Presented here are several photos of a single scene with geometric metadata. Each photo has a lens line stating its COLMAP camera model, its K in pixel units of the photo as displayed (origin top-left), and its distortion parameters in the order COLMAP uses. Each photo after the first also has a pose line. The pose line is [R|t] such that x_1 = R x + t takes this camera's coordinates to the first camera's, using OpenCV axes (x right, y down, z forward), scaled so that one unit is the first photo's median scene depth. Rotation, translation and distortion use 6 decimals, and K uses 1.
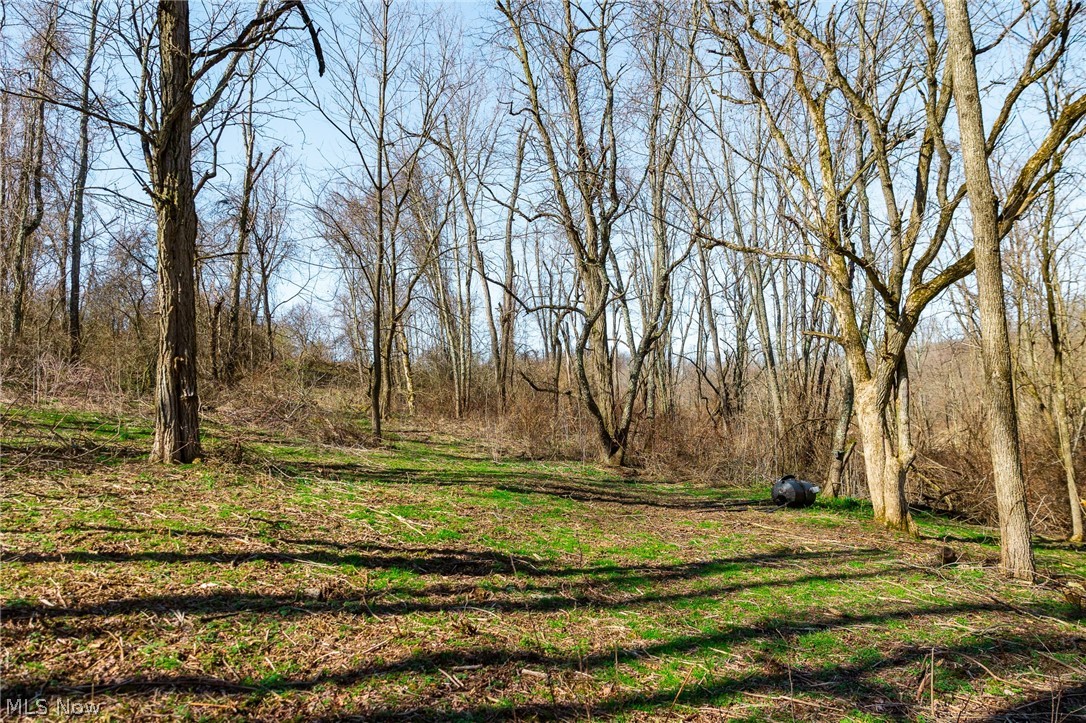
lens RADIAL K [[730.5, 0, 537.1], [0, 730.5, 356.5], [0, 0, 1]] dist [0.006935, 0.007711]
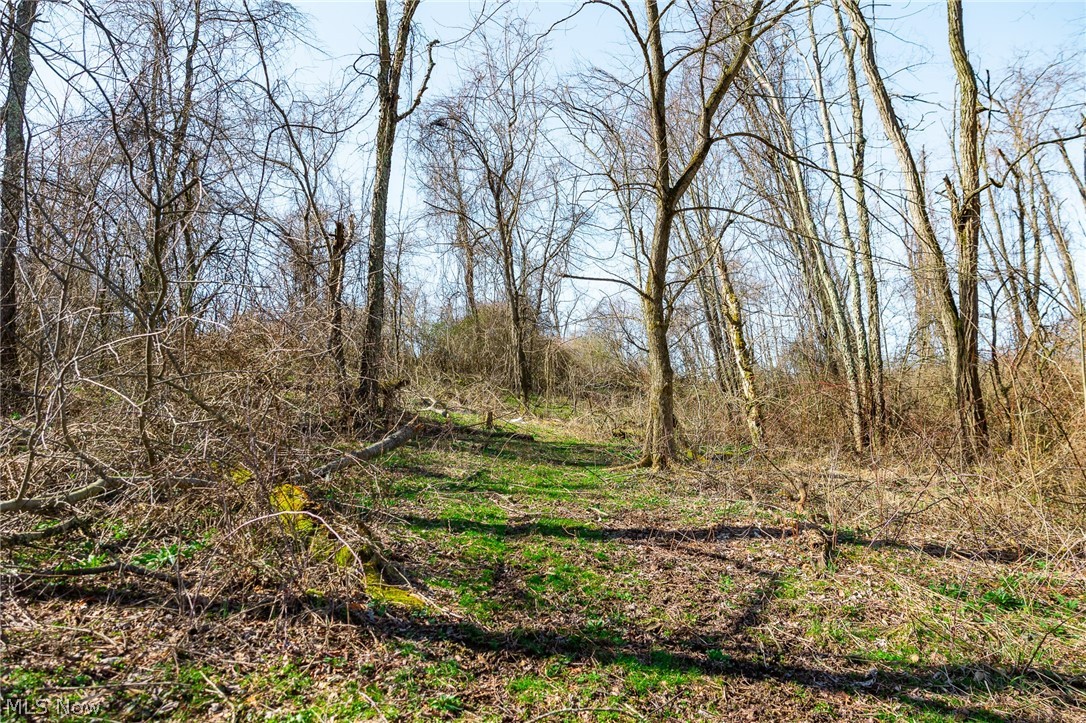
lens RADIAL K [[730.5, 0, 537.1], [0, 730.5, 356.5], [0, 0, 1]] dist [0.006935, 0.007711]
pose [[0.879724, -0.076215, -0.469336, -0.066682], [0.059542, 0.996958, -0.050289, 0.035991], [0.471742, 0.016295, 0.881586, 0.499840]]
